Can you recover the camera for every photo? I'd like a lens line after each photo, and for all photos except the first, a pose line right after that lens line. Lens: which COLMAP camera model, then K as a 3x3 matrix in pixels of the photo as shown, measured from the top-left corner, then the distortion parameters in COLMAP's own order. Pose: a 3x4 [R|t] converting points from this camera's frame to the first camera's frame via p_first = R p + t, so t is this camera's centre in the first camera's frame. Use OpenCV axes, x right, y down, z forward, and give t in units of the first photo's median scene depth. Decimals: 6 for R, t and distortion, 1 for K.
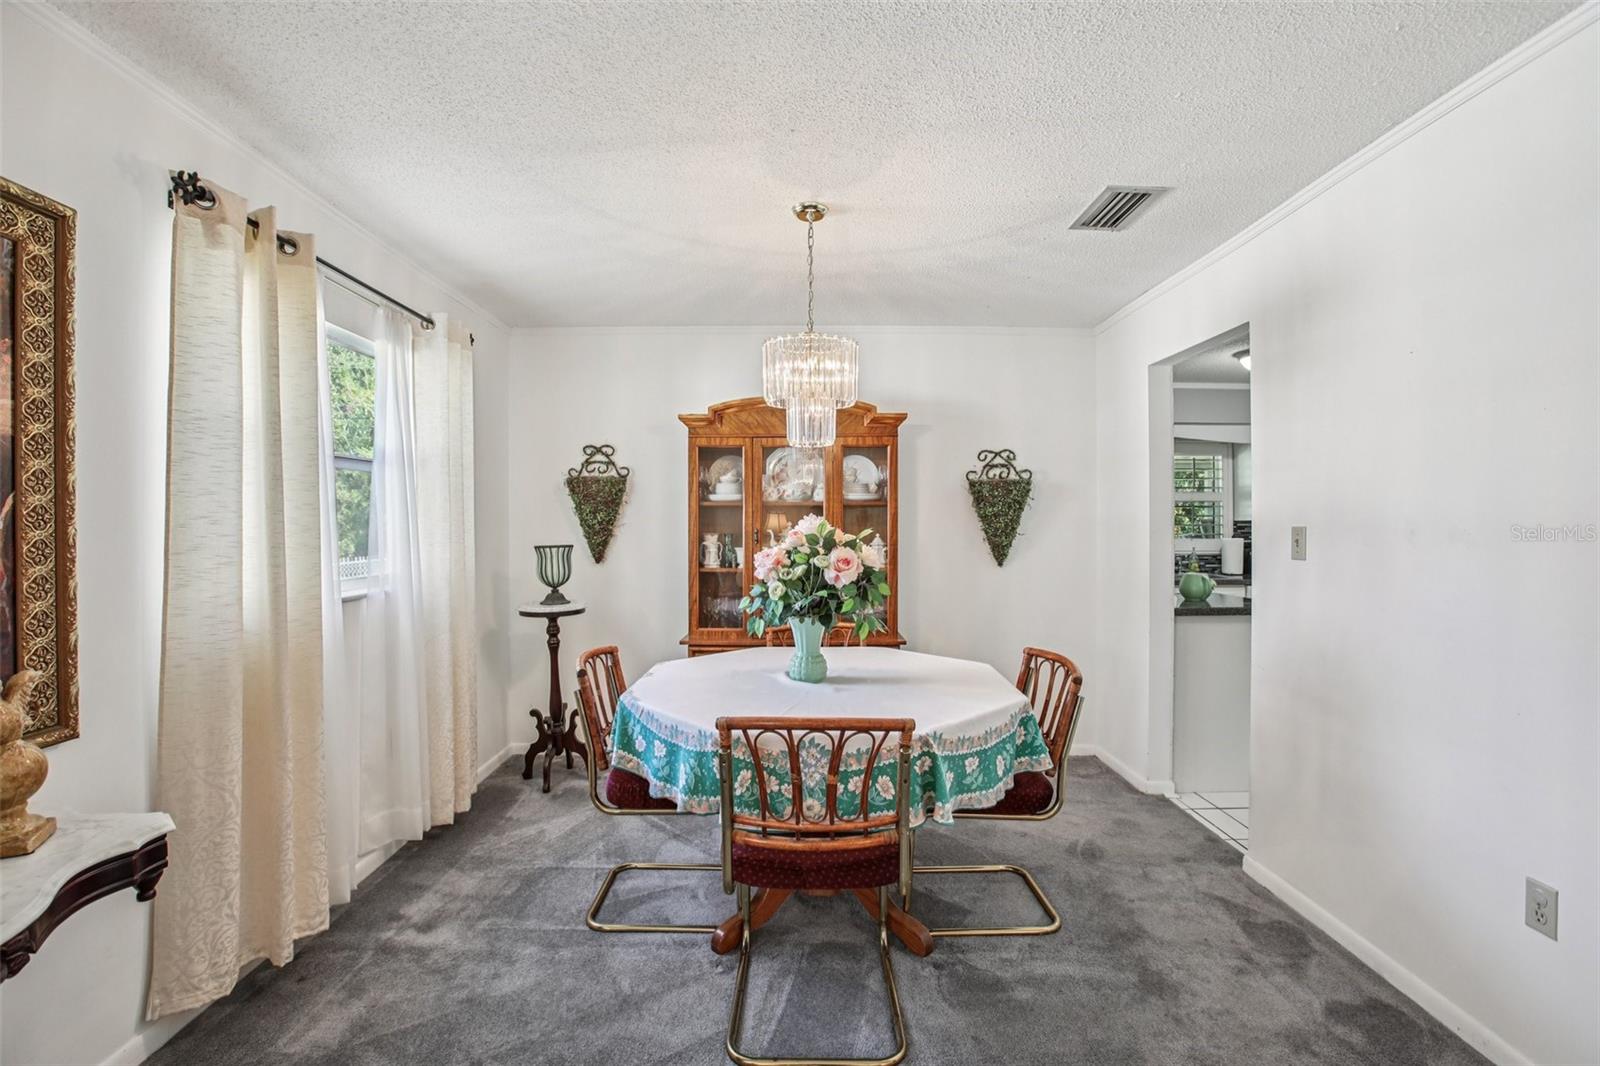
lens RADIAL K [[724.0, 0, 786.2], [0, 724.0, 535.4], [0, 0, 1]] dist [-0.037488, 0.006457]
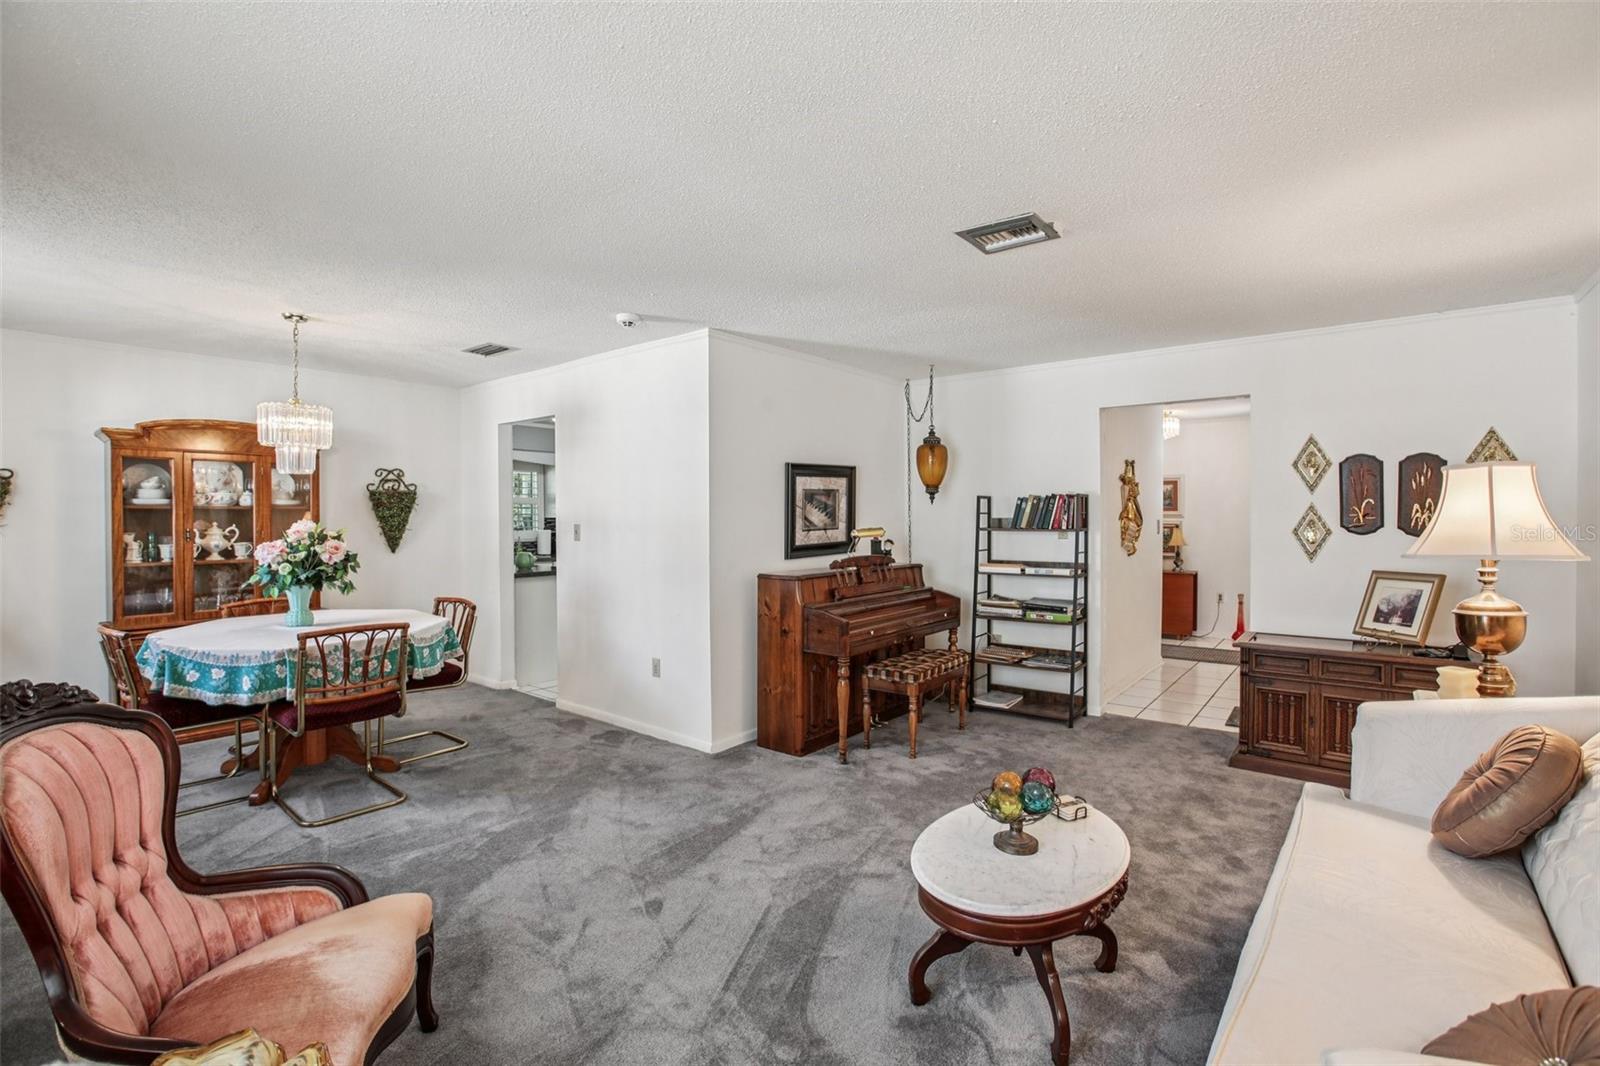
lens RADIAL K [[724.0, 0, 798.4], [0, 724.0, 531.6], [0, 0, 1]] dist [-0.037488, 0.006457]
pose [[0.620420, -0.015579, 0.784115, -0.366583], [0.011436, 0.999876, 0.010817, -0.005218], [-0.784187, 0.002256, 0.620521, -0.567303]]
